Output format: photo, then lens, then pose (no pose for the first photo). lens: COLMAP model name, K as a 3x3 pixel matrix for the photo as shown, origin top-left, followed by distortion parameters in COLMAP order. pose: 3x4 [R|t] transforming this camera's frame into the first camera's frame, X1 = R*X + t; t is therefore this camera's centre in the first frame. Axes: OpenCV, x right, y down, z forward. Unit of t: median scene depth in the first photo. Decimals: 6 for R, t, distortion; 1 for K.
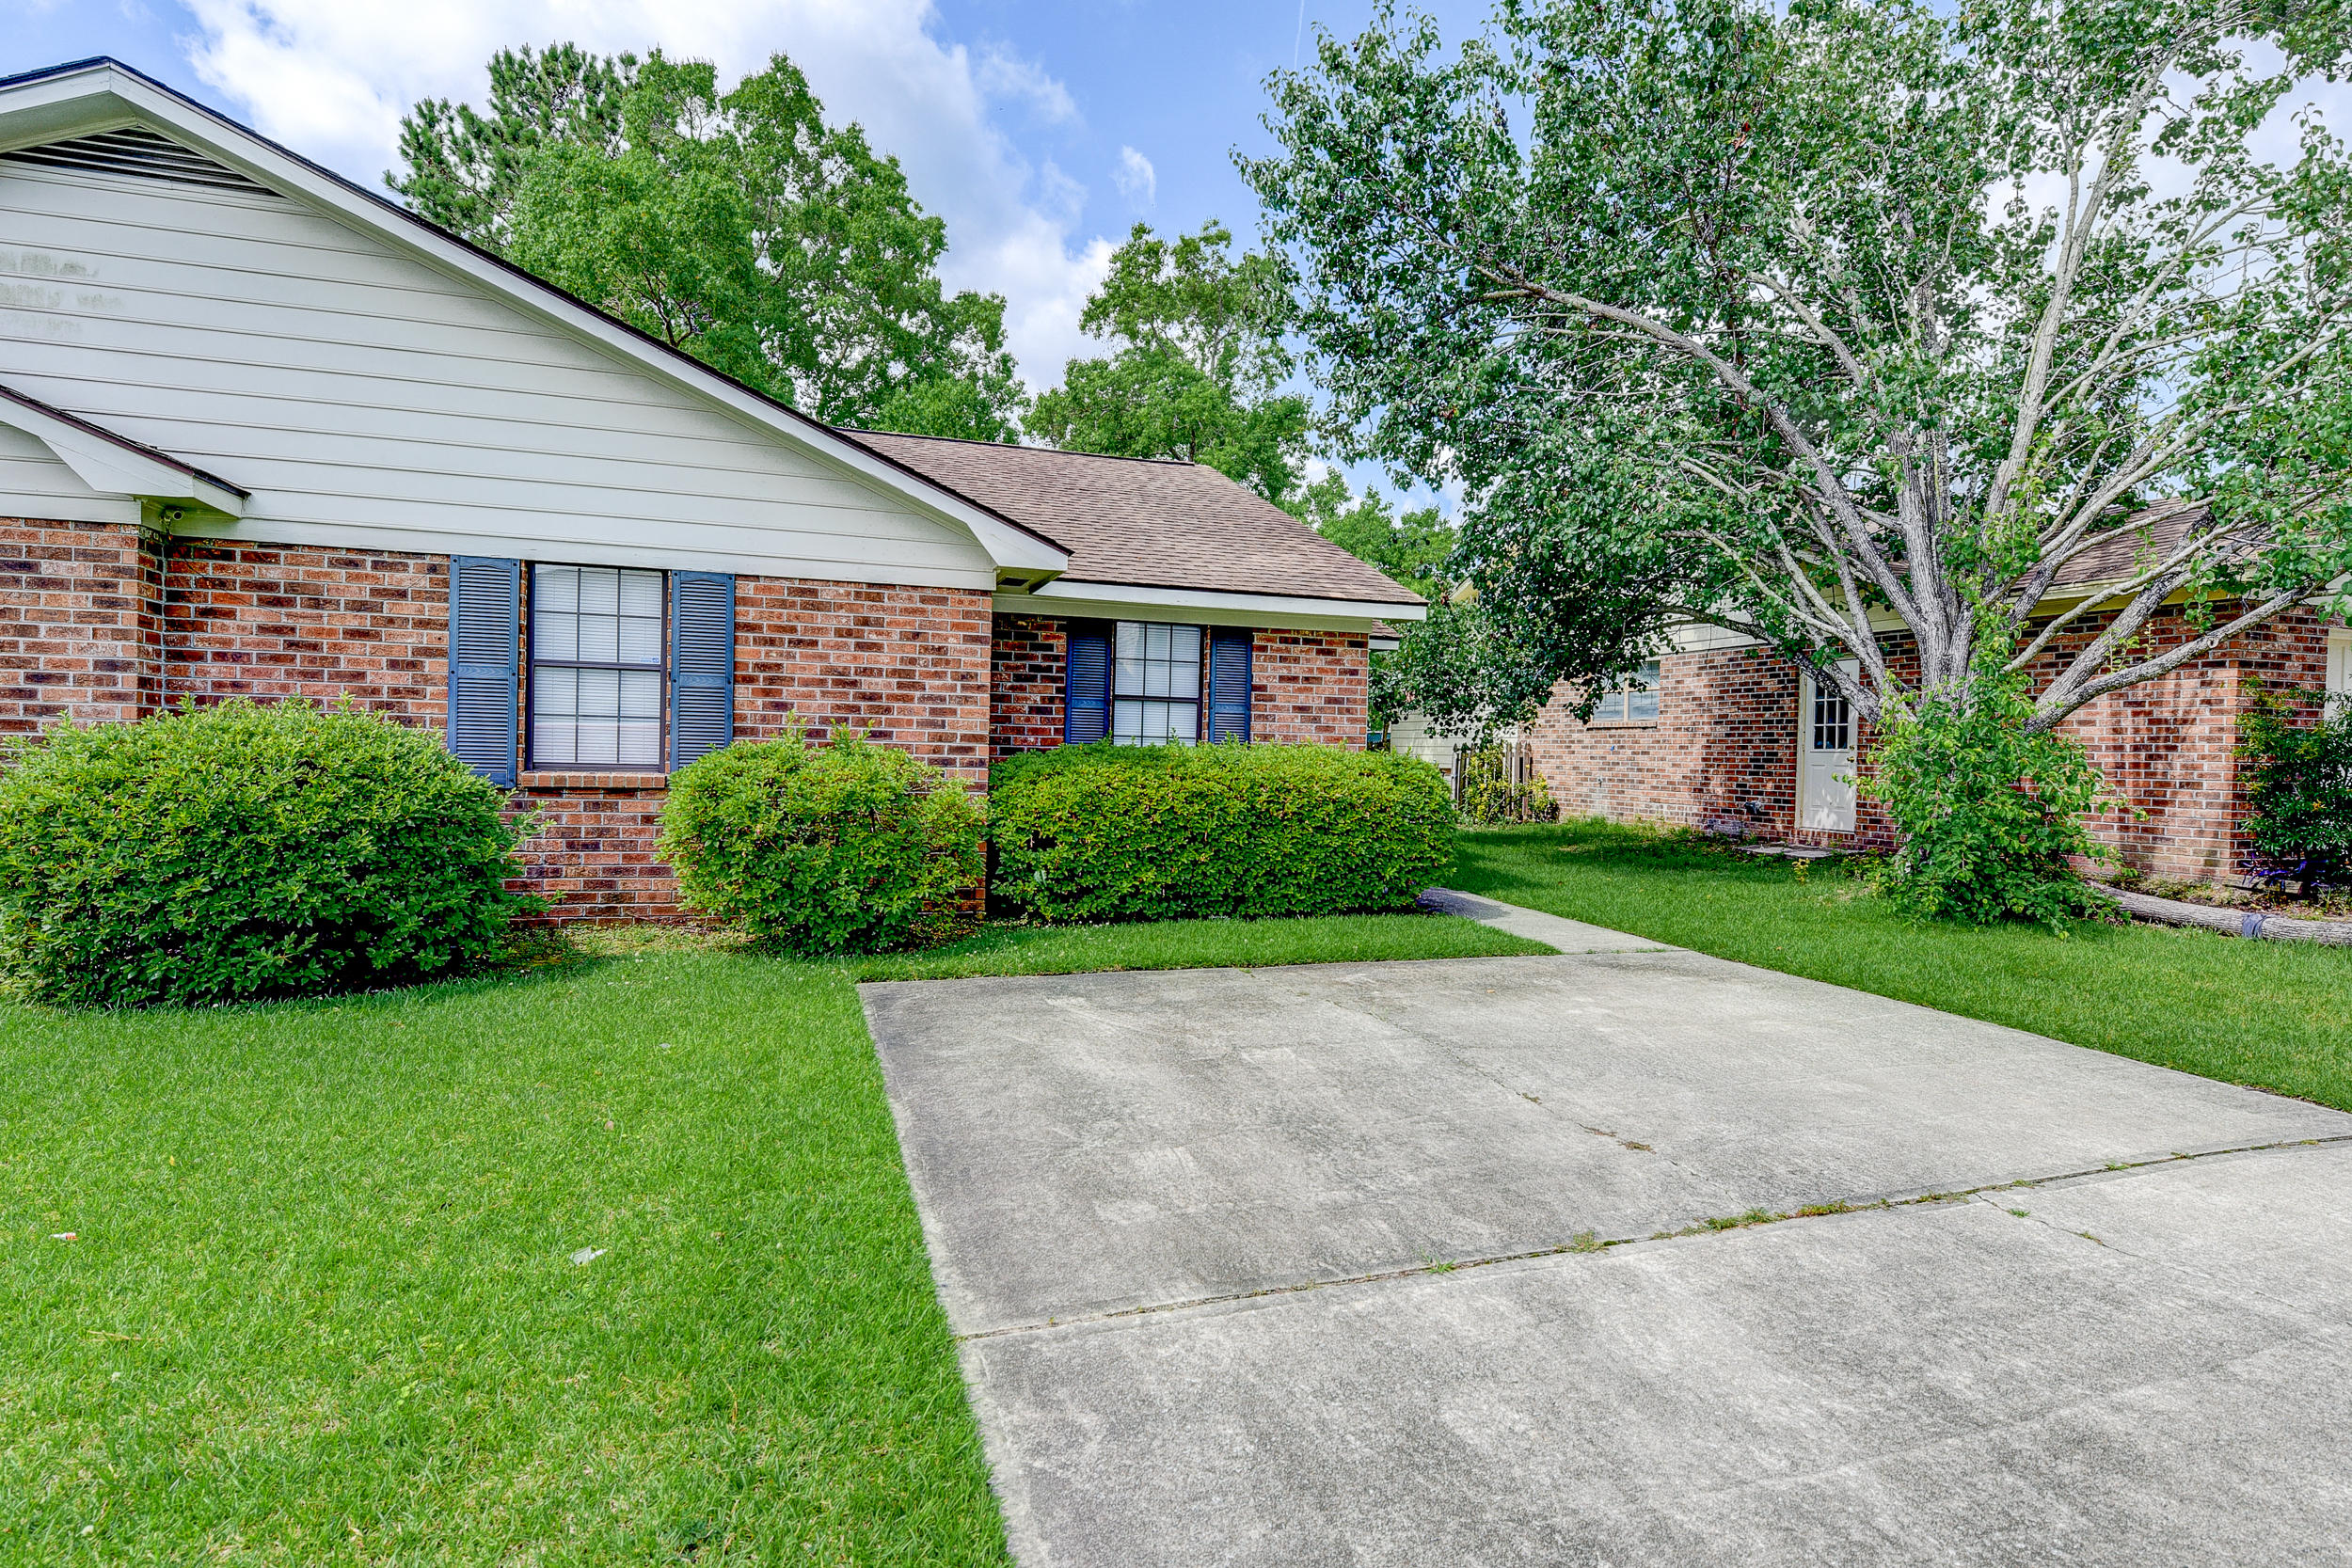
lens RADIAL K [[1164.0, 0, 1180.0], [0, 1164.0, 782.4], [0, 0, 1]] dist [0.011429, -0.011111]
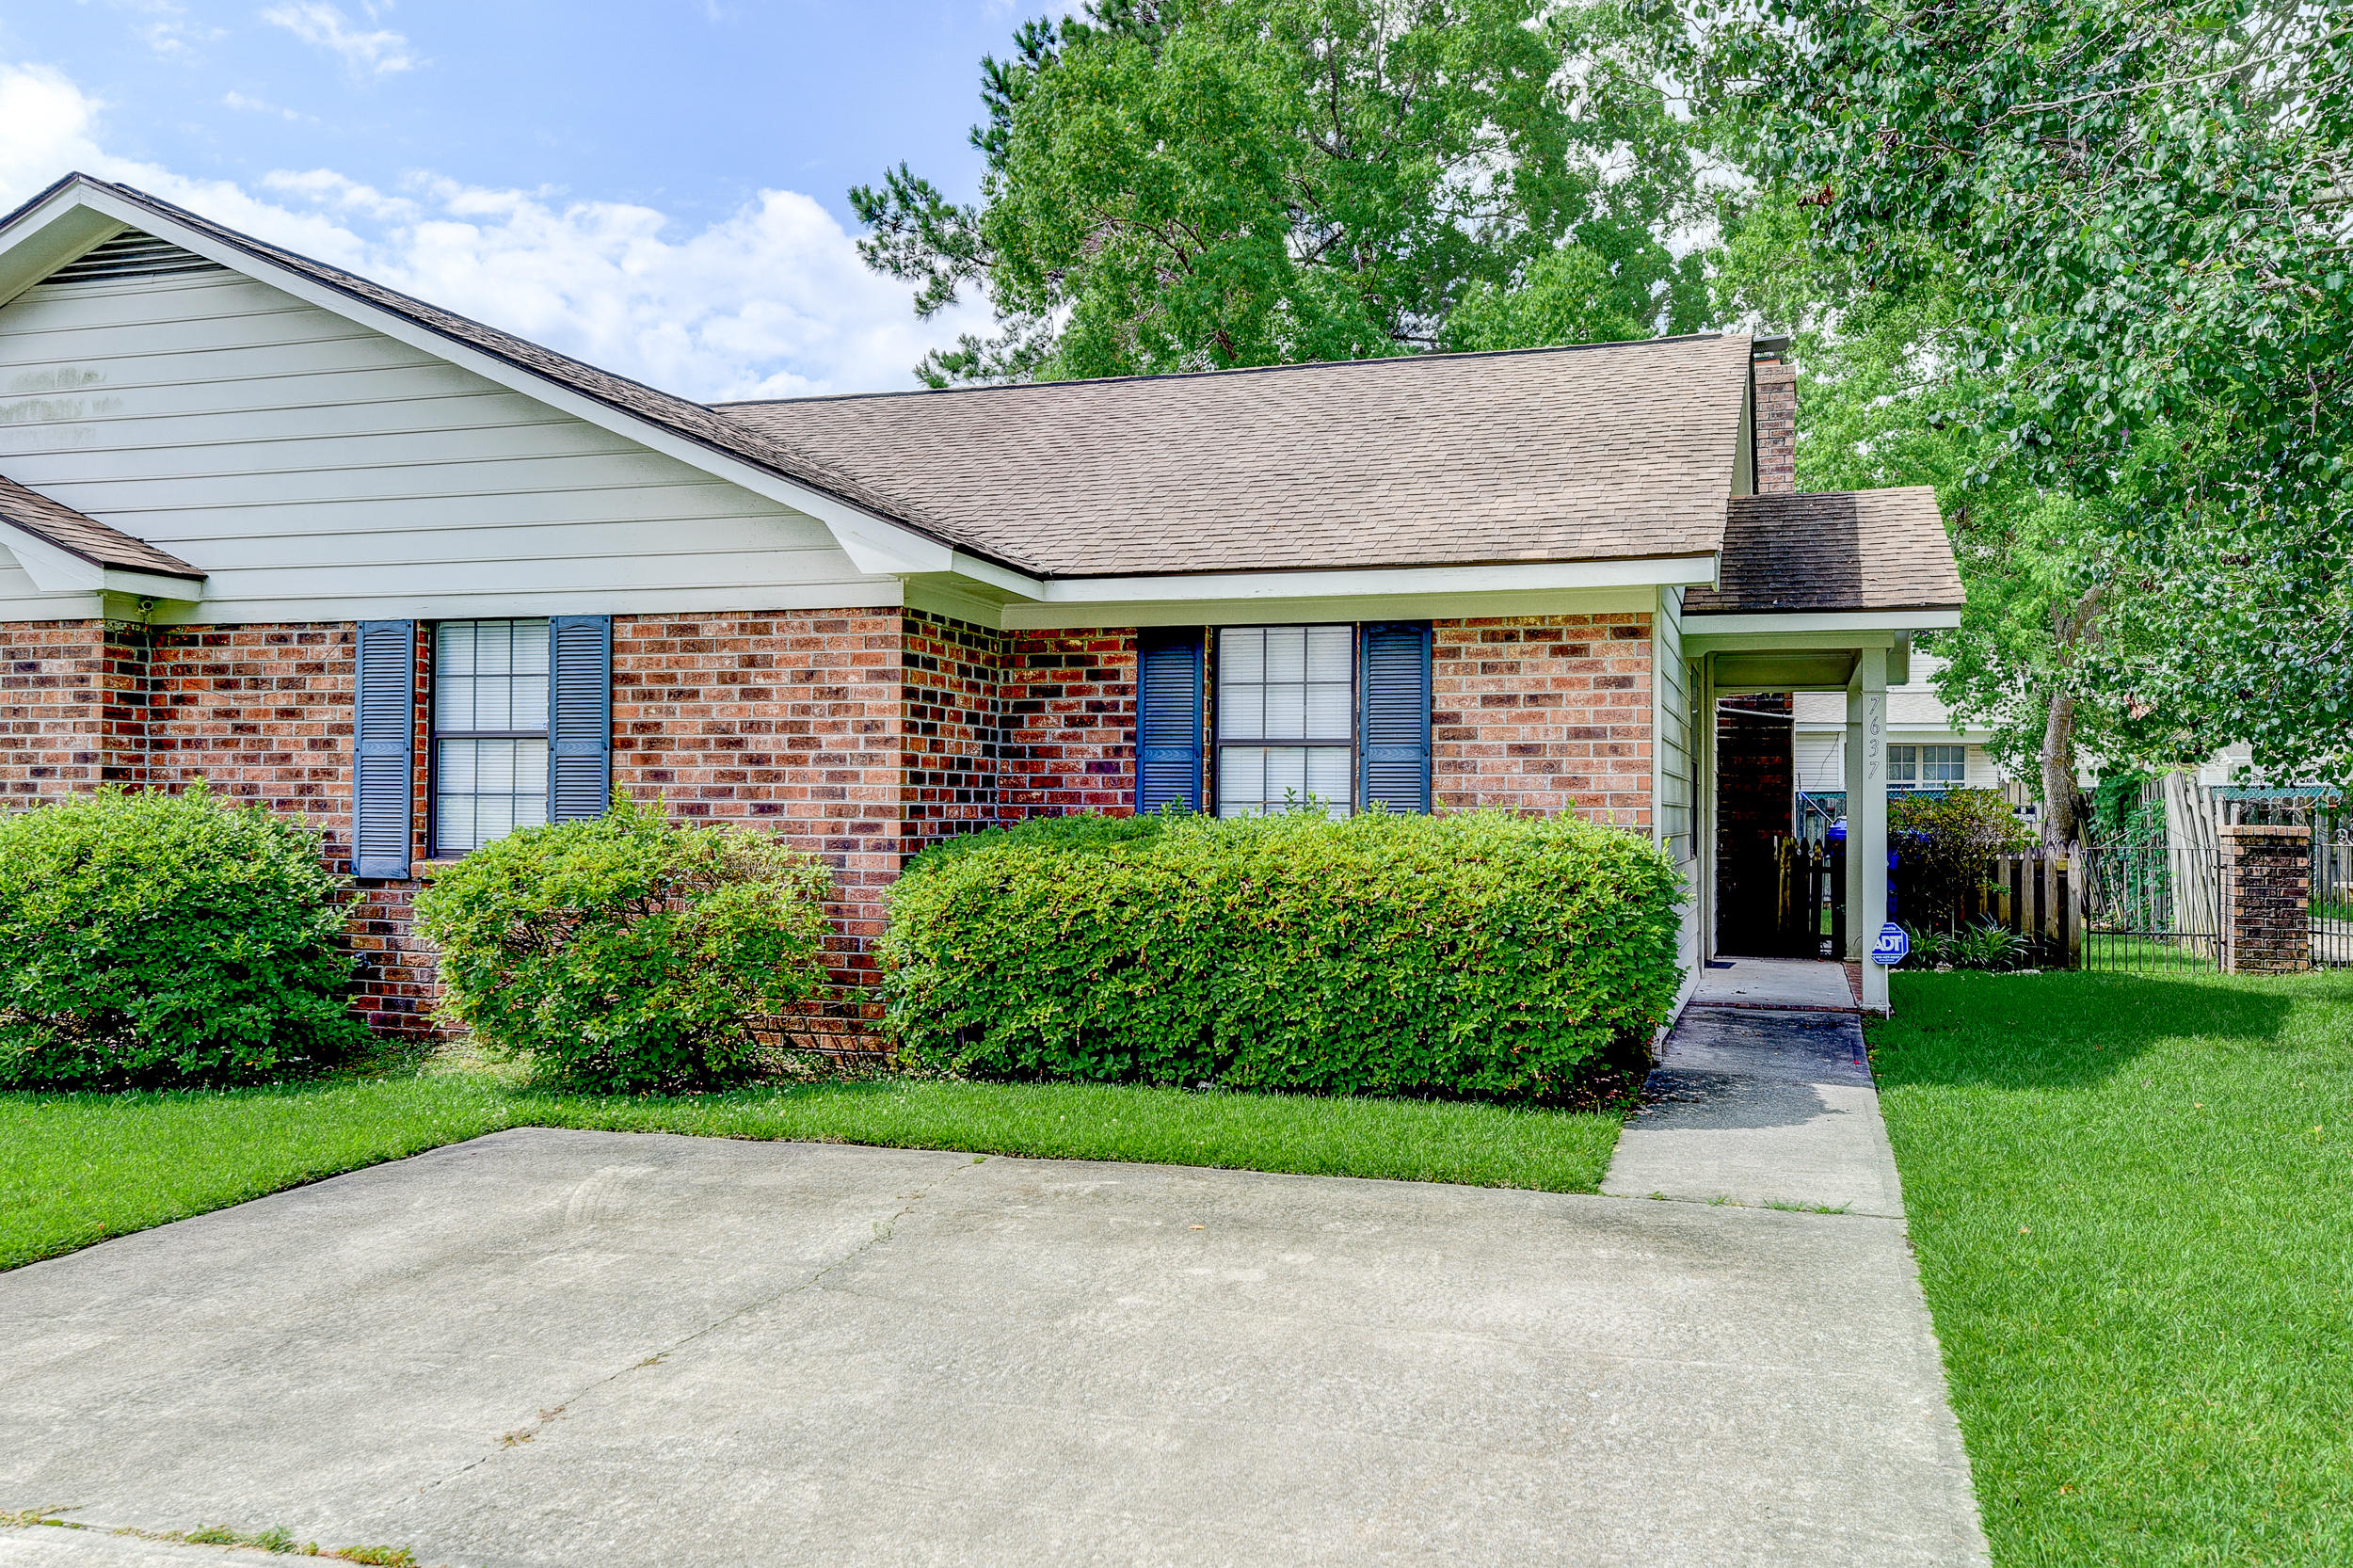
lens RADIAL K [[1831.0, 0, 1176.5], [0, 1831.0, 784.0], [0, 0, 1]] dist [0.039910, 0.000629]
pose [[0.815472, -0.026704, -0.578180, 0.669537], [-0.002222, 0.998783, -0.049265, 0.000772], [0.578792, 0.041459, 0.814421, 0.190374]]
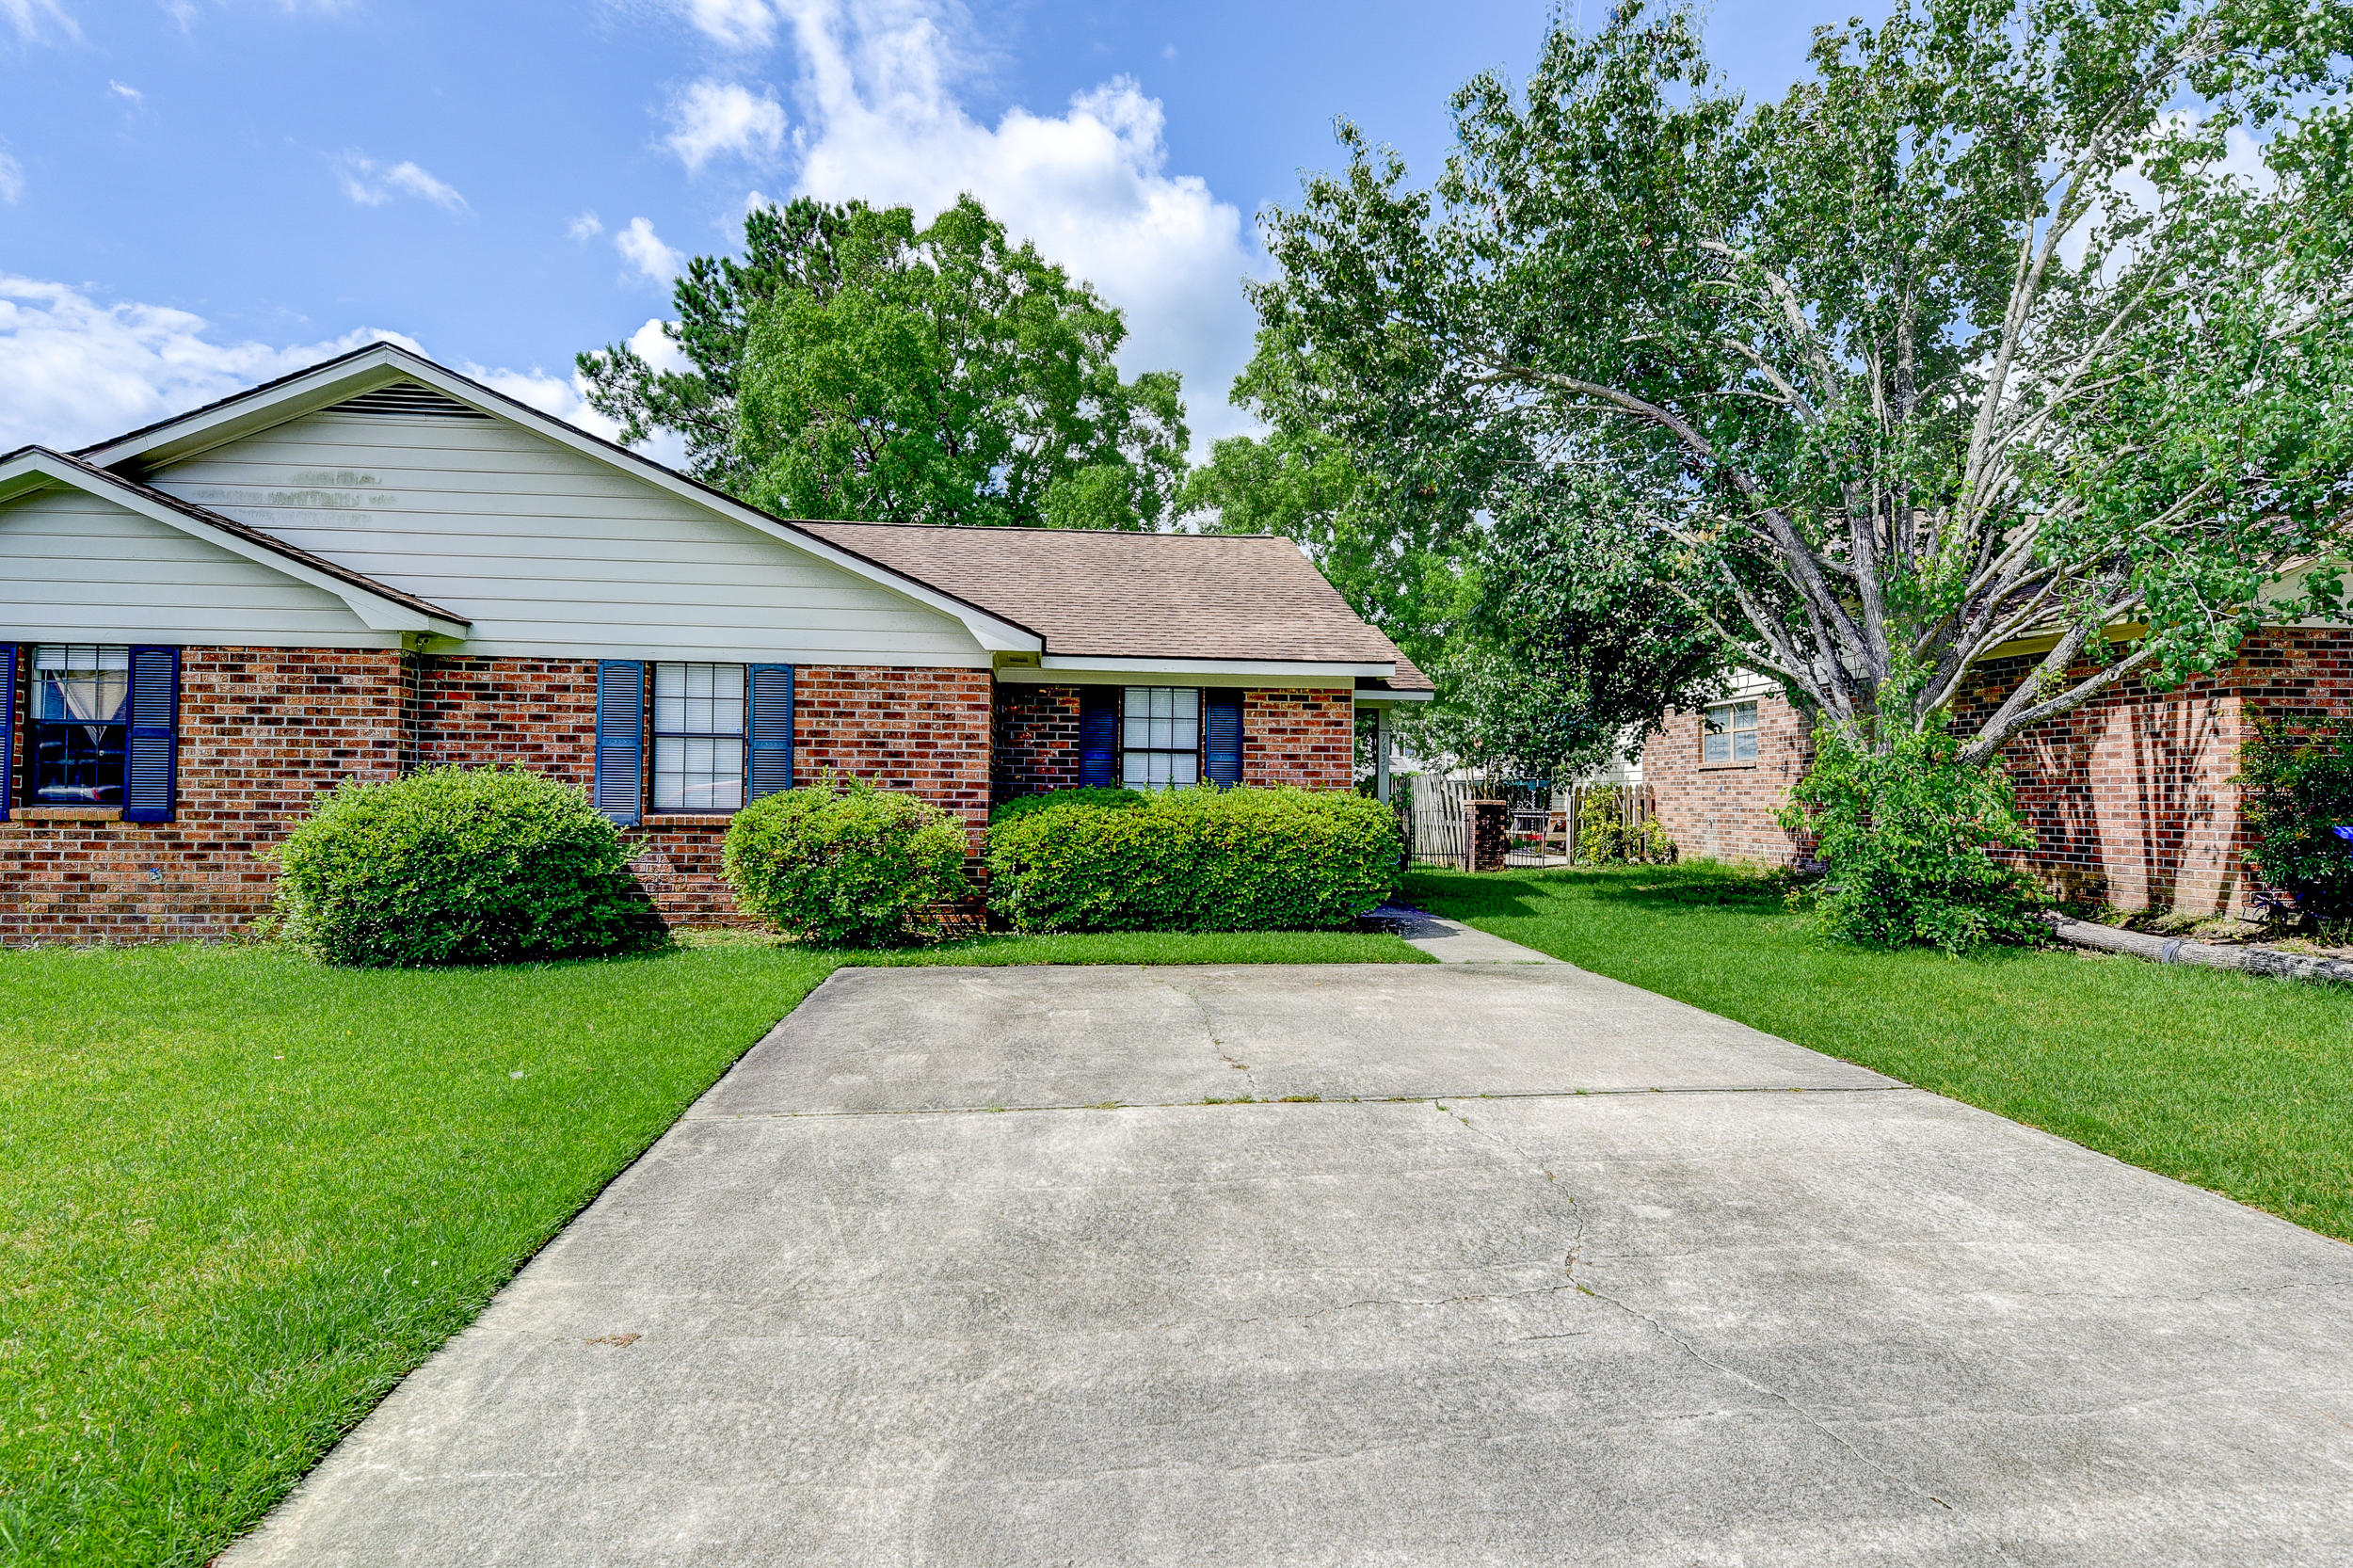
lens RADIAL K [[1176.1, 0, 1177.6], [0, 1176.1, 789.1], [0, 0, 1]] dist [0.010392, -0.009525]
pose [[0.977691, -0.014063, -0.209578, 0.321415], [0.006104, 0.999237, -0.038574, 0.017540], [0.209960, 0.036434, 0.977031, -0.209938]]
